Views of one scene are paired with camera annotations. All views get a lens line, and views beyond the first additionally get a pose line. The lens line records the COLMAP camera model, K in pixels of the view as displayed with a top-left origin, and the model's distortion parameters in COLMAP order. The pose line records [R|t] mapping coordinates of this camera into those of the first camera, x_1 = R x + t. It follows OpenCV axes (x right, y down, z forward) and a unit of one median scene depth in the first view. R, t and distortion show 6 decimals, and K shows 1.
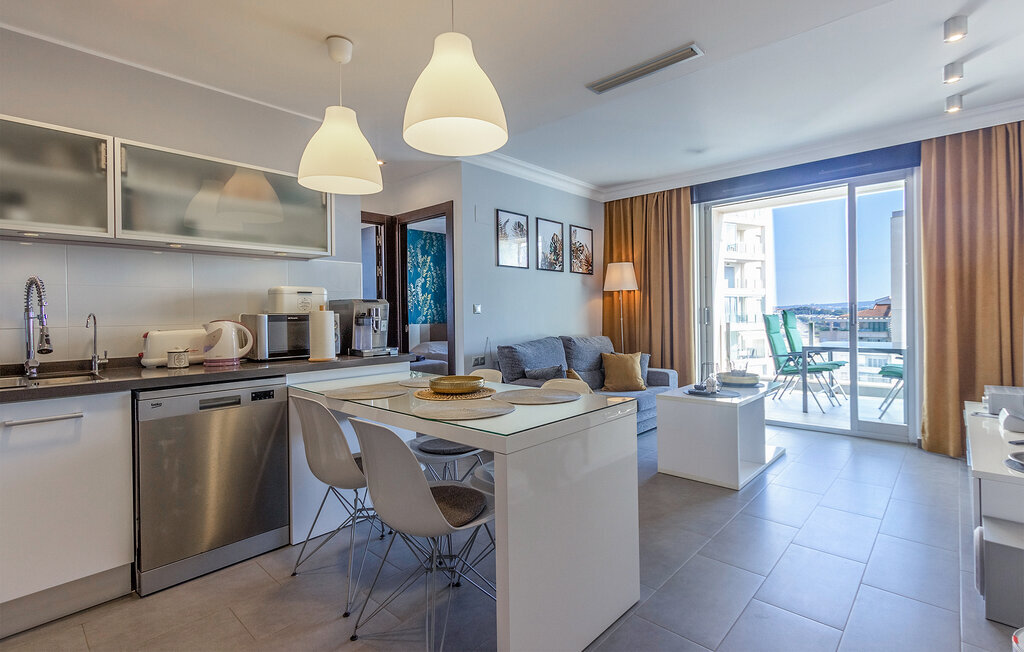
lens RADIAL K [[475.8, 0, 520.8], [0, 475.8, 309.6], [0, 0, 1]] dist [-0.005505, 0.001986]
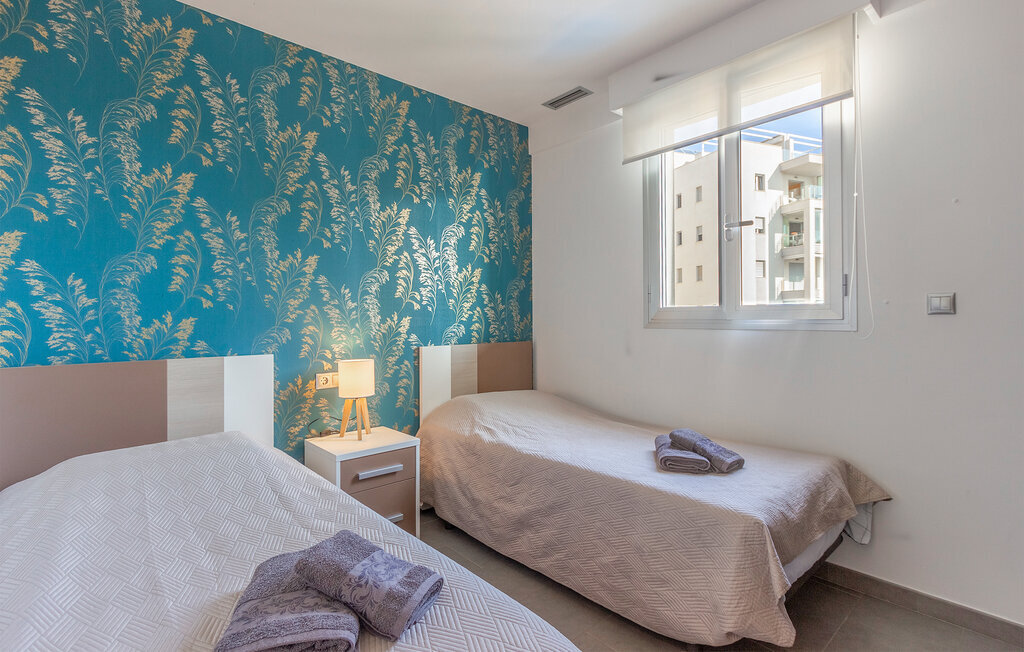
lens RADIAL K [[475.8, 0, 516.3], [0, 475.8, 320.7], [0, 0, 1]] dist [-0.005505, 0.001986]
pose [[0.993212, 0.008571, -0.116001, -0.115884], [-0.007627, 0.999934, 0.008581, 0.007032], [0.116067, -0.007638, 0.993212, 0.621866]]
